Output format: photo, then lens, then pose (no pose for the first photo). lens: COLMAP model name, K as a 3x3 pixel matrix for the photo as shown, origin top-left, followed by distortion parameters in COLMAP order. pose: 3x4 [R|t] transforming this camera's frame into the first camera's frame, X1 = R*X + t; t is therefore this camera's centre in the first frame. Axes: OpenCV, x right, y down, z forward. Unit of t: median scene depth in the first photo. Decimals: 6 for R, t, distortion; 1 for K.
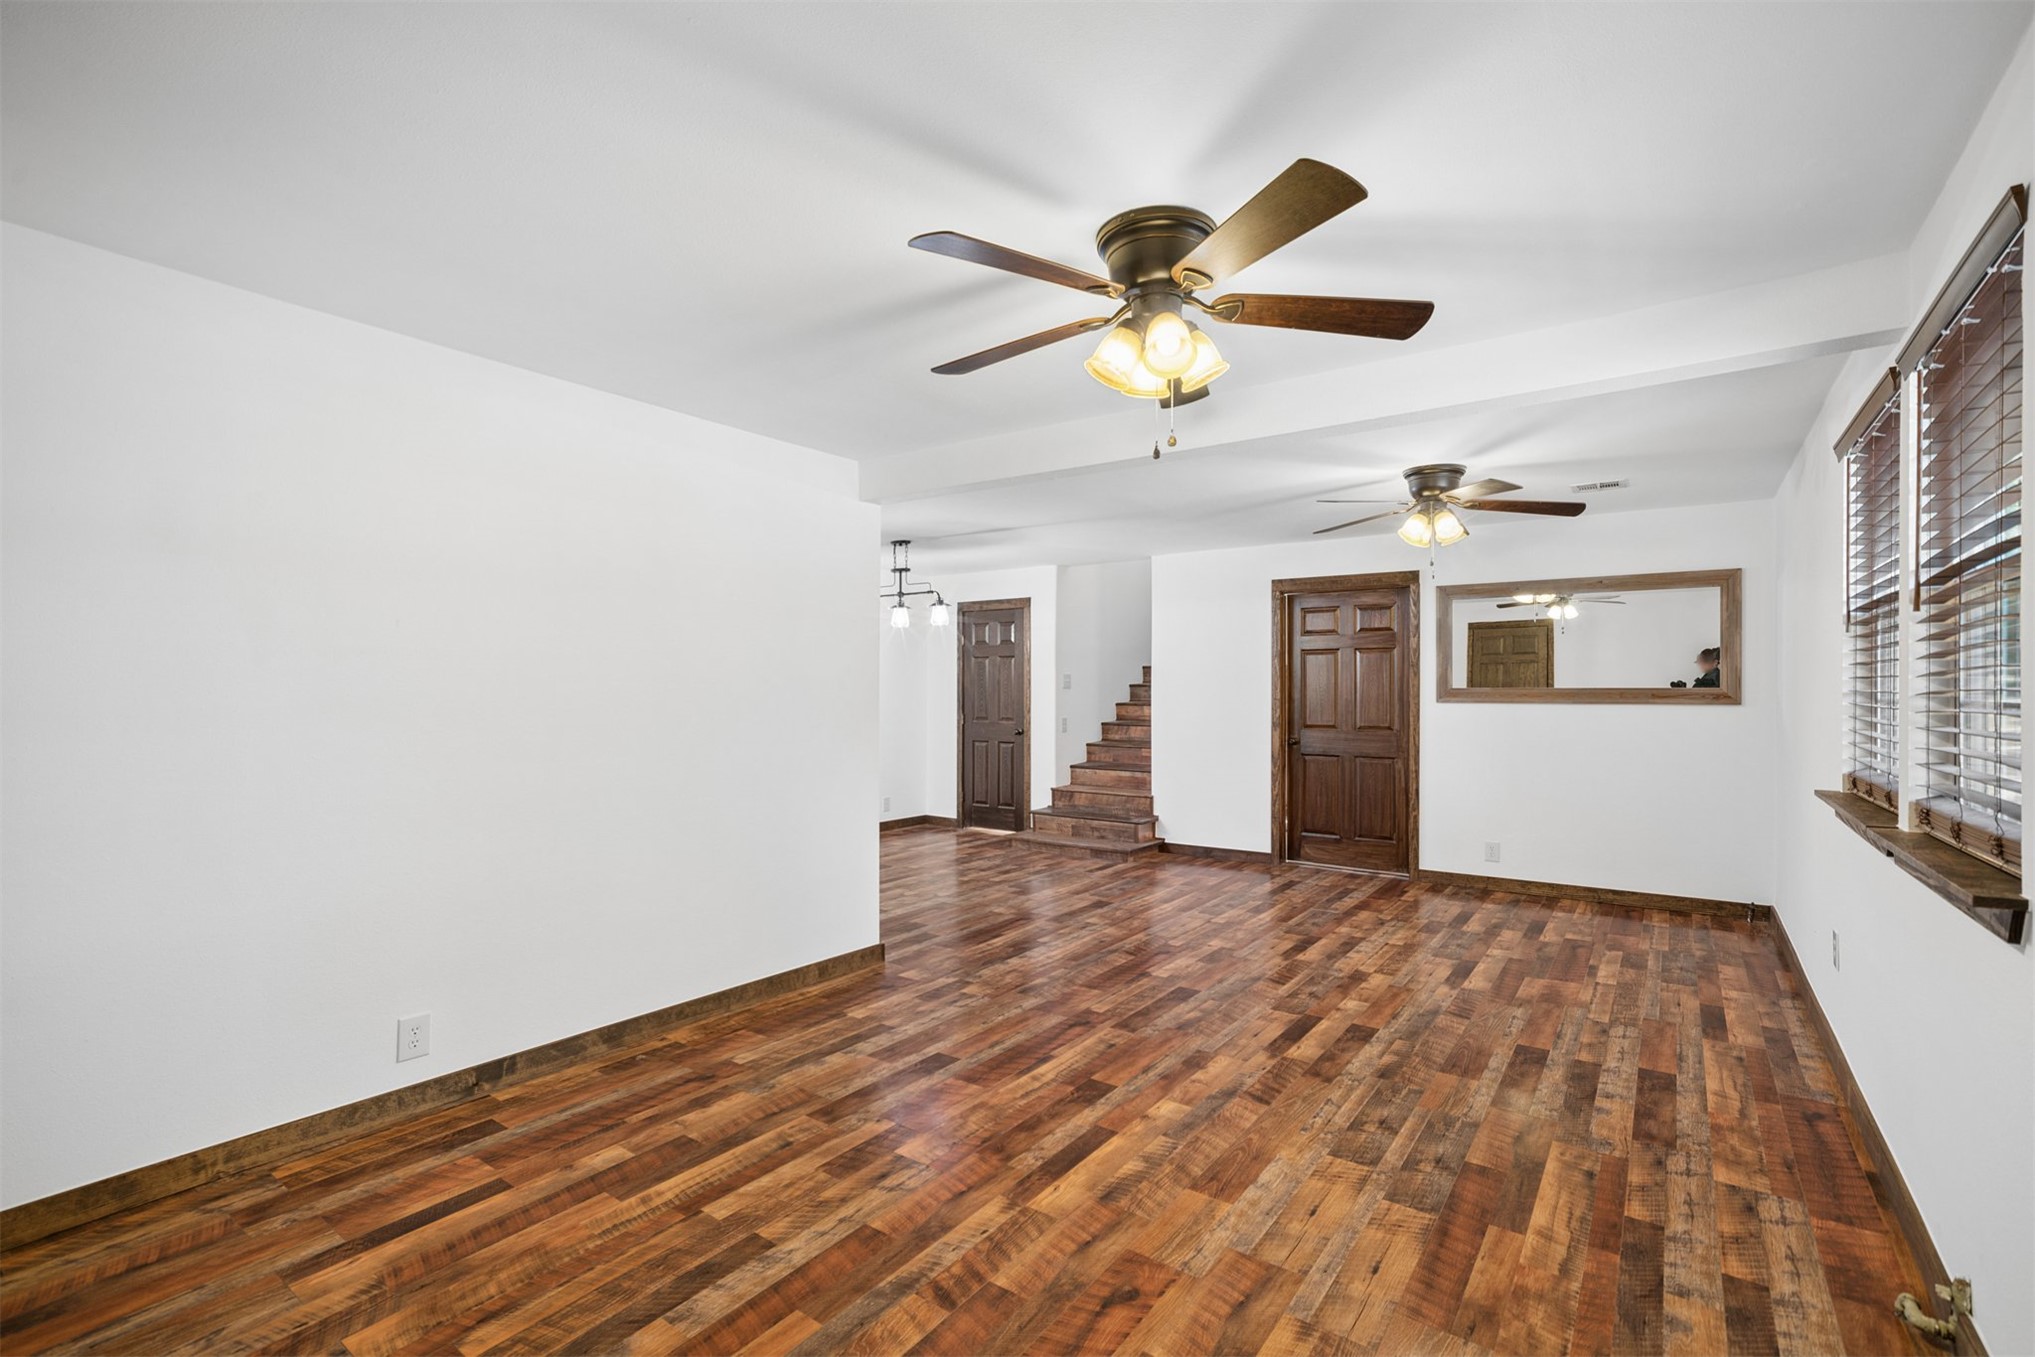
lens RADIAL K [[901.4, 0, 1030.6], [0, 901.4, 690.8], [0, 0, 1]] dist [-0.016860, 0.010635]
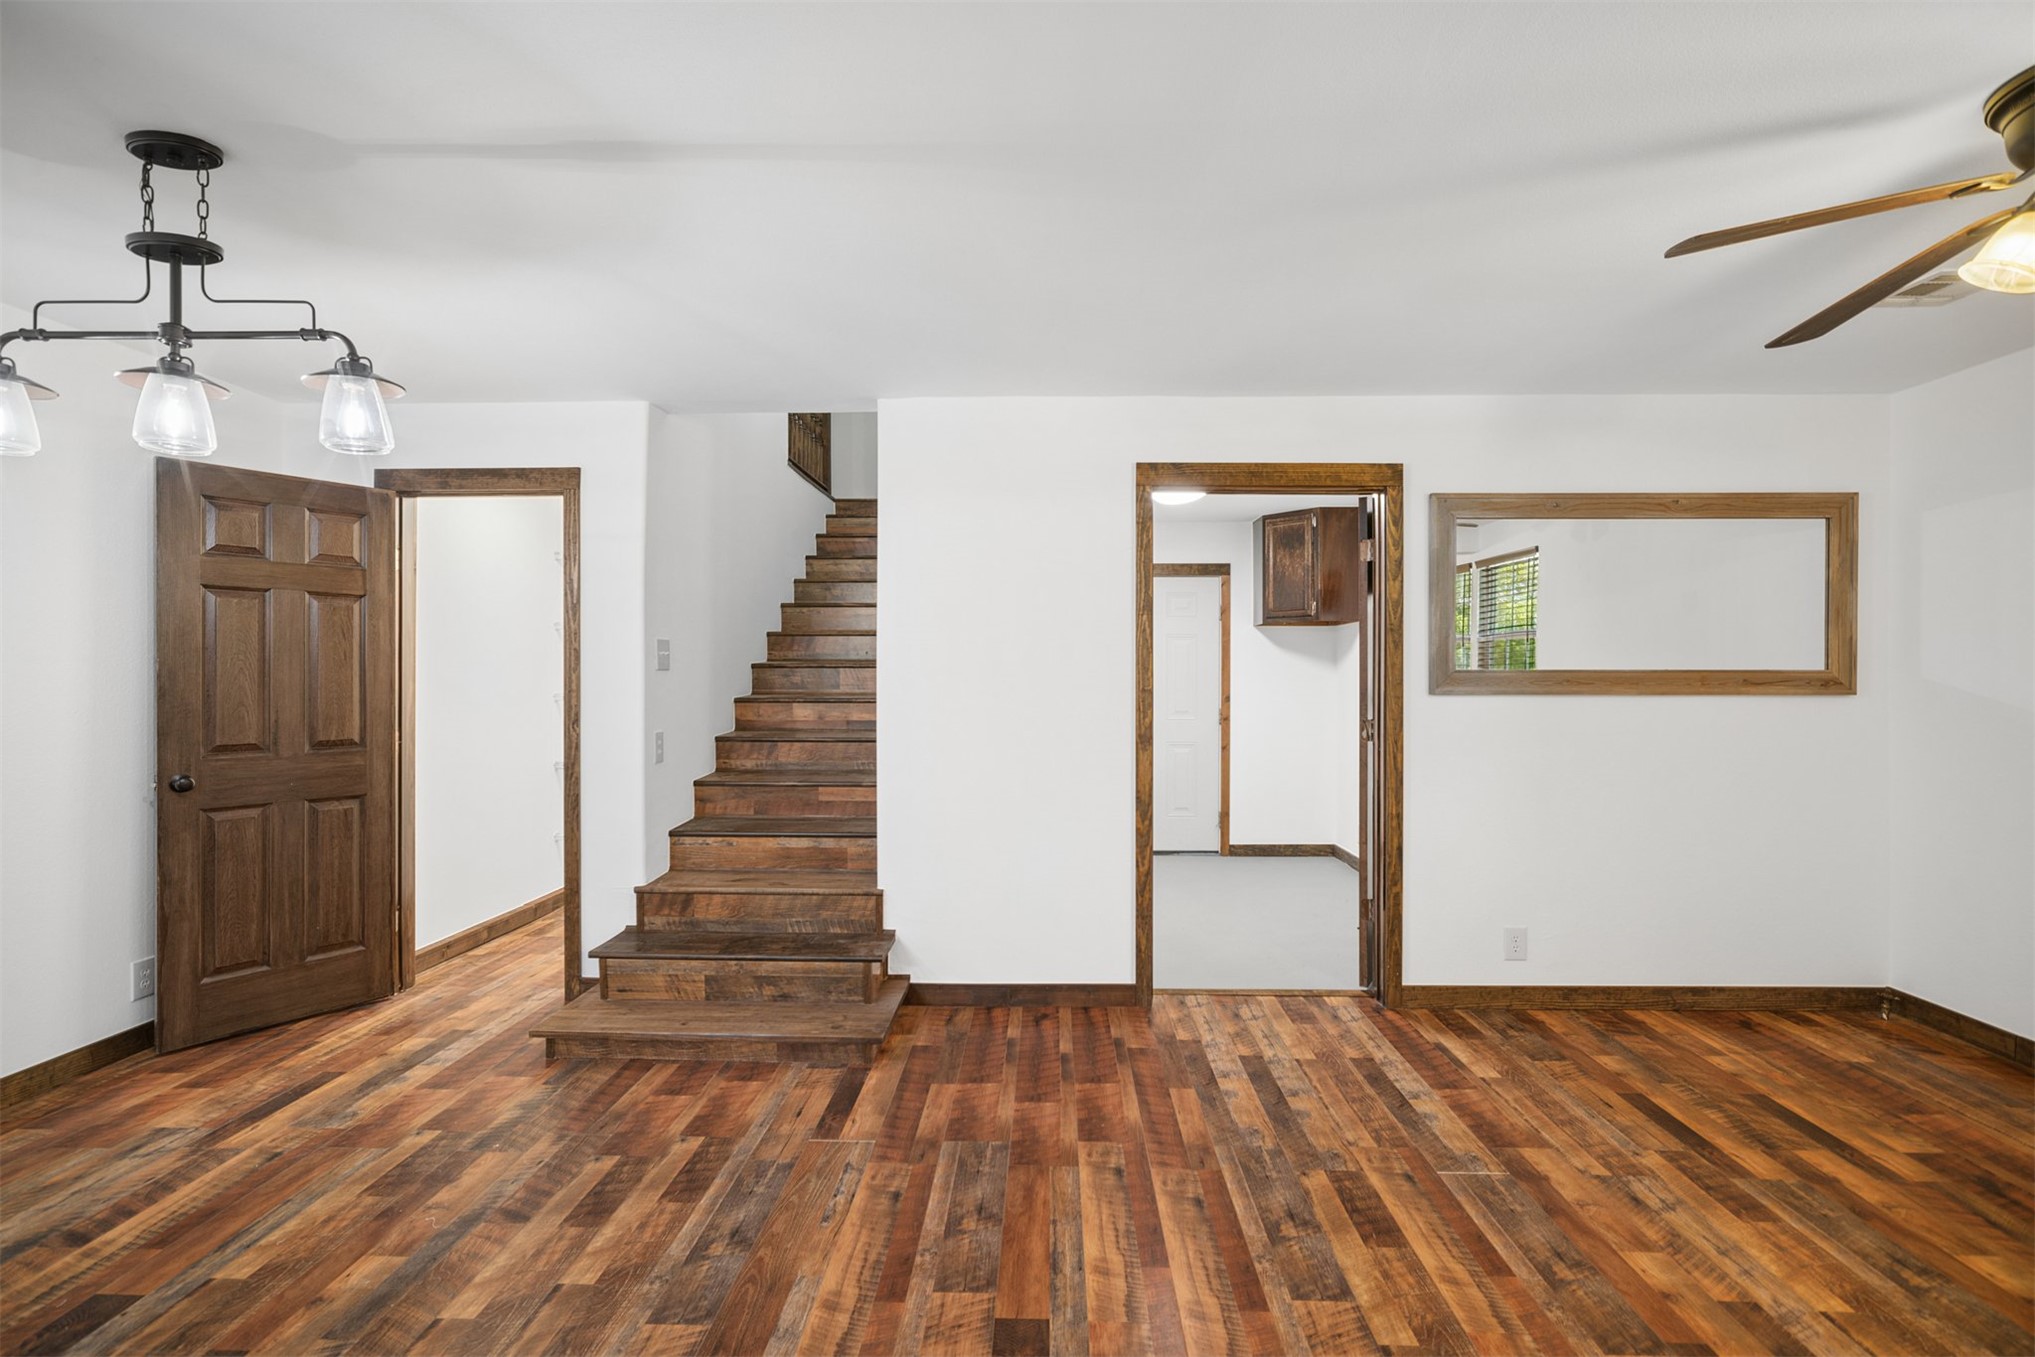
lens RADIAL K [[901.4, 0, 1026.5], [0, 901.4, 675.7], [0, 0, 1]] dist [-0.016860, 0.010635]
pose [[0.829191, -0.000311, 0.558966, -0.148113], [0.000292, 1.000000, 0.000123, 0.001009], [-0.558966, 0.000061, 0.829191, 1.144283]]
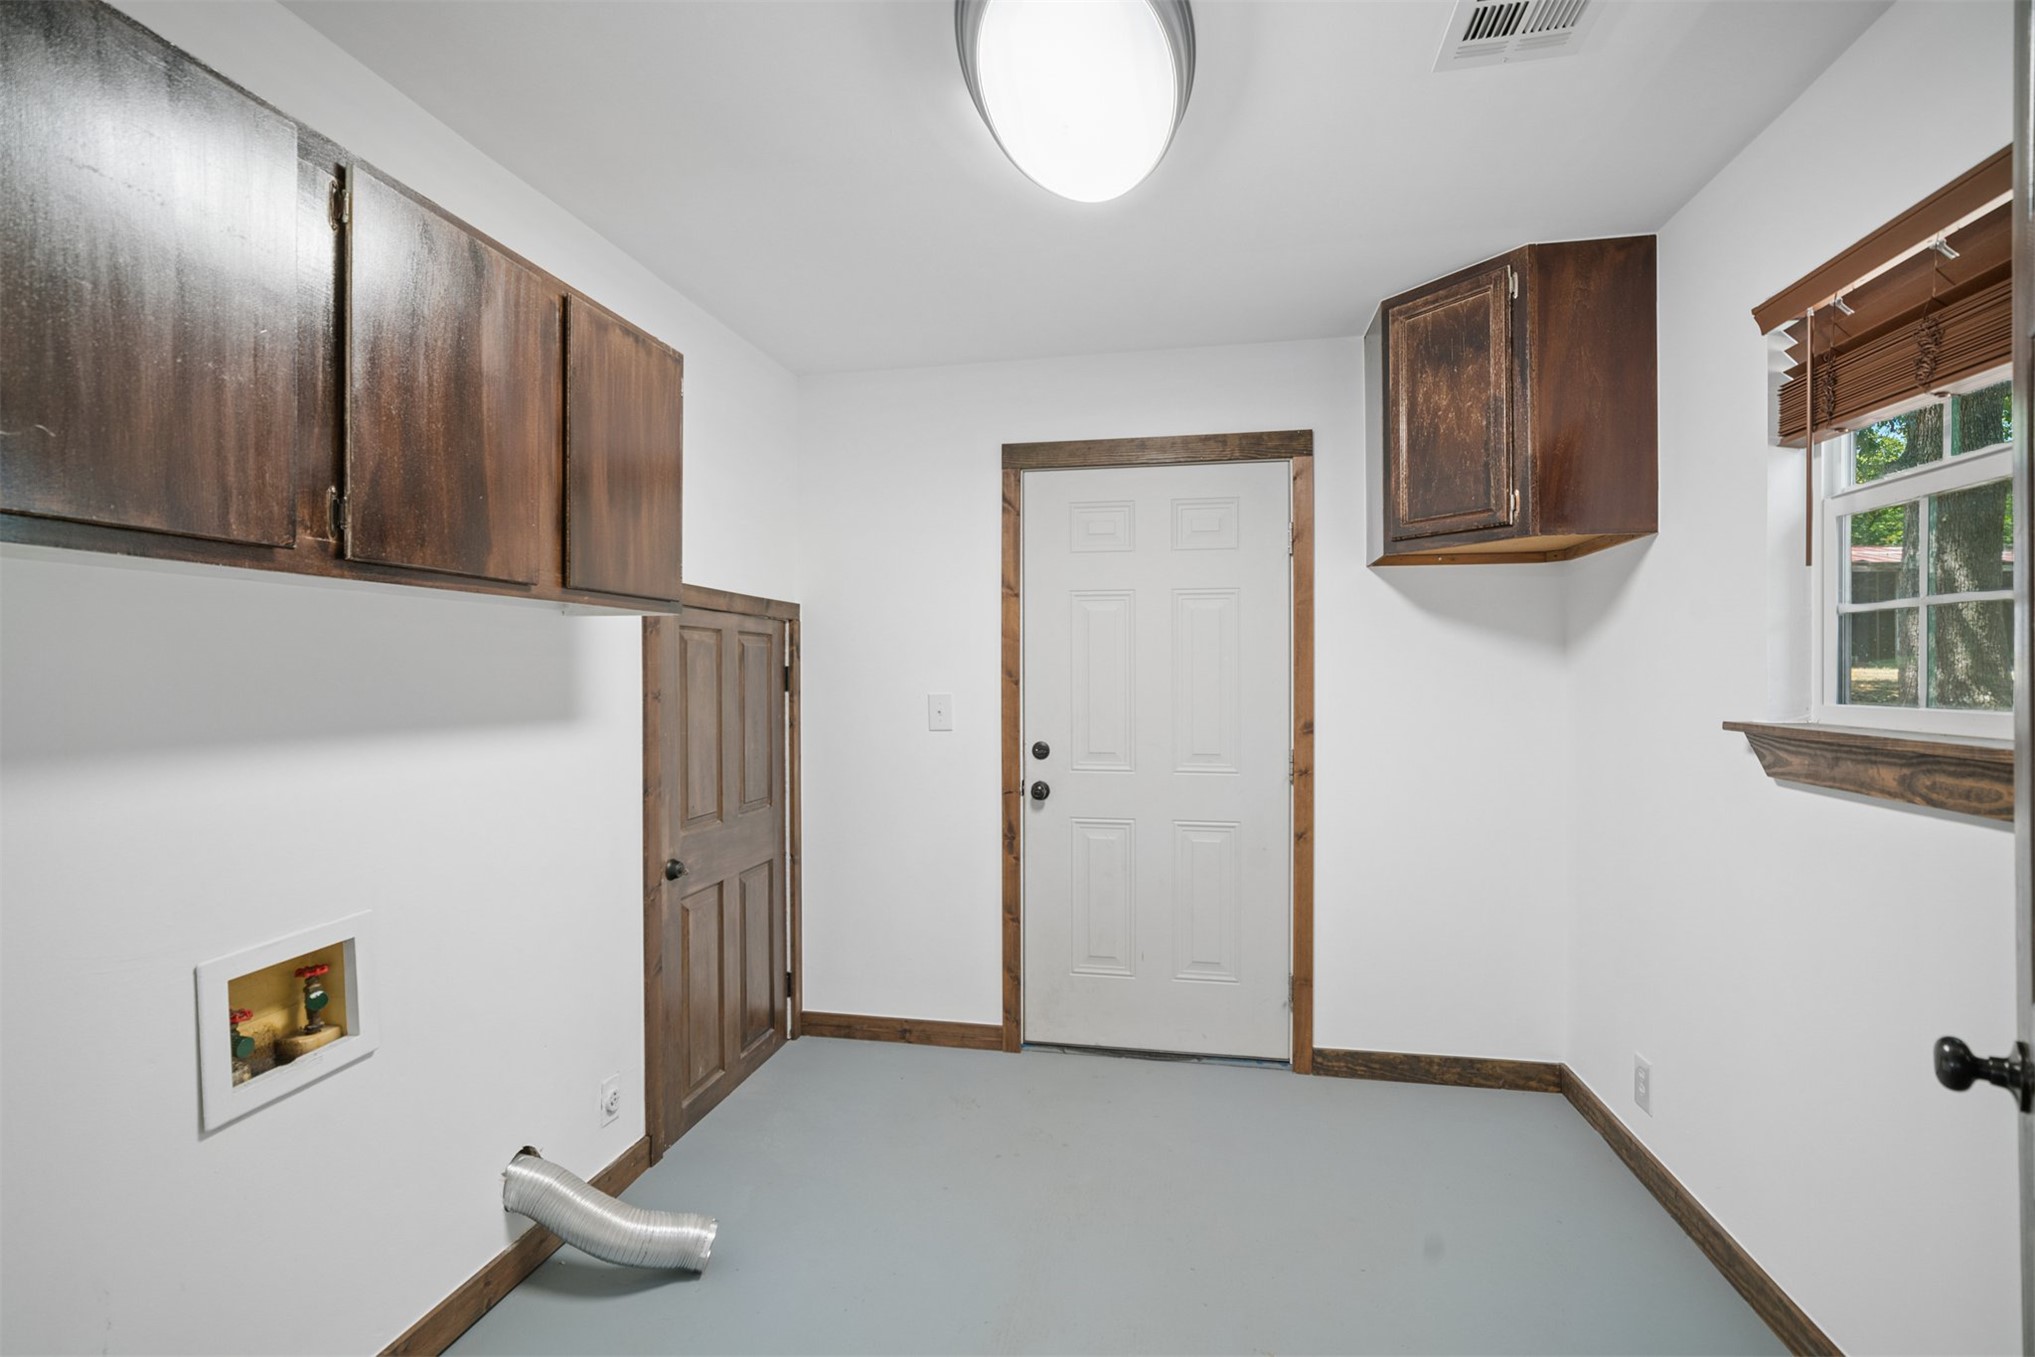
lens RADIAL K [[901.4, 0, 1029.0], [0, 901.4, 673.8], [0, 0, 1]] dist [-0.016860, 0.010635]
pose [[0.911151, -0.008350, 0.411987, 0.298463], [0.005883, 0.999956, 0.007255, -0.005172], [-0.412030, -0.004187, 0.911161, 1.507177]]
